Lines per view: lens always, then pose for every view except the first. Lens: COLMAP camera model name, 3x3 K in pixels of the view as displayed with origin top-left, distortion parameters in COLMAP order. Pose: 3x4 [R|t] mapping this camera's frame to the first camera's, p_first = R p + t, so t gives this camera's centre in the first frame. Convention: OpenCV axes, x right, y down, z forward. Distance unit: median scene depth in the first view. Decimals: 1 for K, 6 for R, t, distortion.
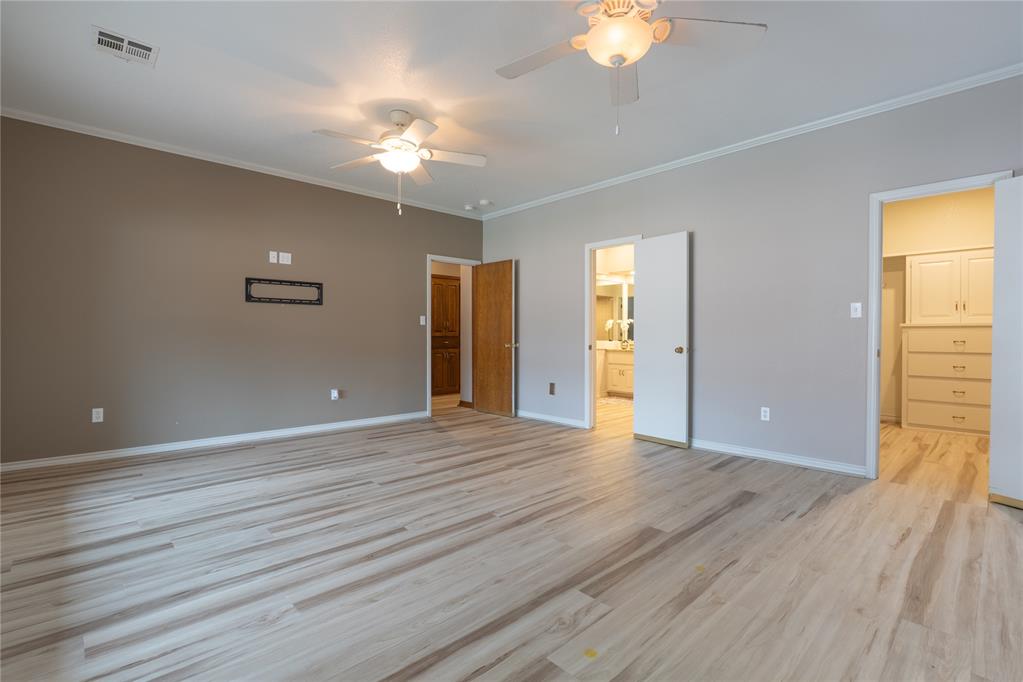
lens RADIAL K [[473.7, 0, 512.8], [0, 473.7, 337.8], [0, 0, 1]] dist [-0.011742, 0.000492]
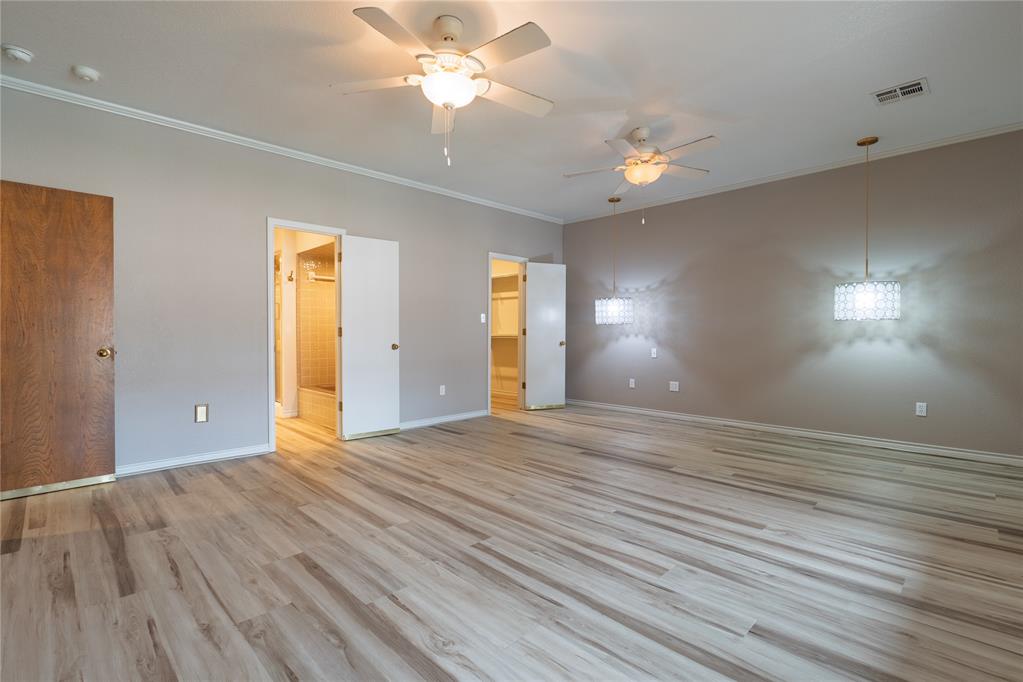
lens RADIAL K [[469.8, 0, 514.2], [0, 469.8, 336.2], [0, 0, 1]] dist [-0.002573, 0.000320]
pose [[-0.022871, -0.008286, 0.999704, -1.145465], [0.004648, 0.999954, 0.008394, -0.010558], [-0.999728, 0.004839, -0.022832, 1.104497]]
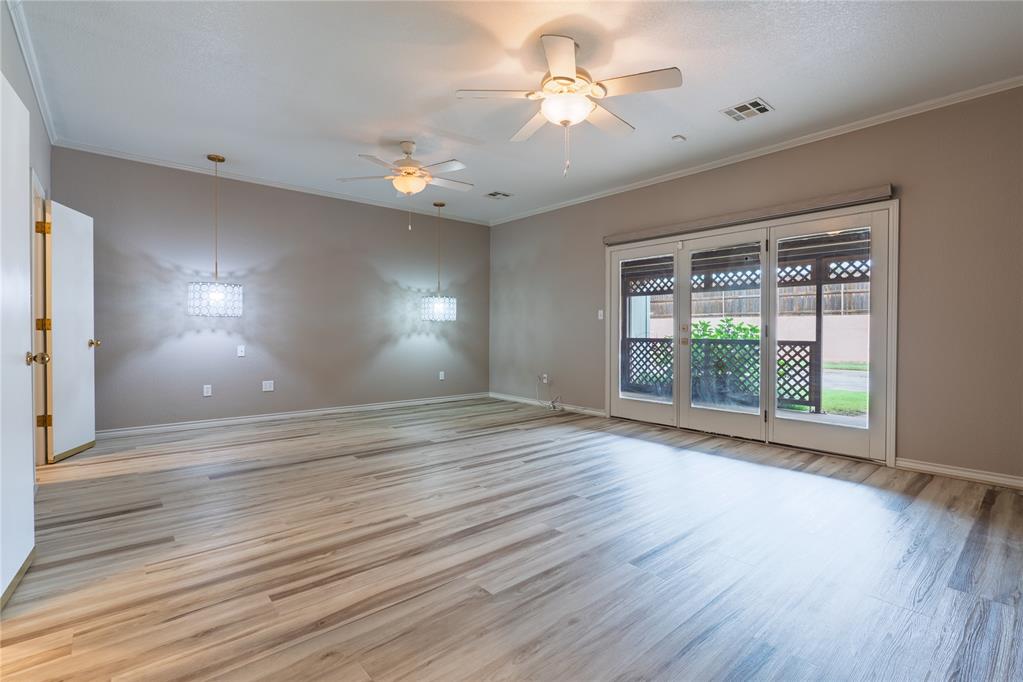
lens RADIAL K [[469.8, 0, 514.2], [0, 469.8, 336.2], [0, 0, 1]] dist [-0.002573, 0.000320]
pose [[-0.998987, -0.008099, 0.044260, -0.227926], [-0.007361, 0.999832, 0.016812, -0.010272], [-0.044388, 0.016470, -0.998879, 2.153308]]
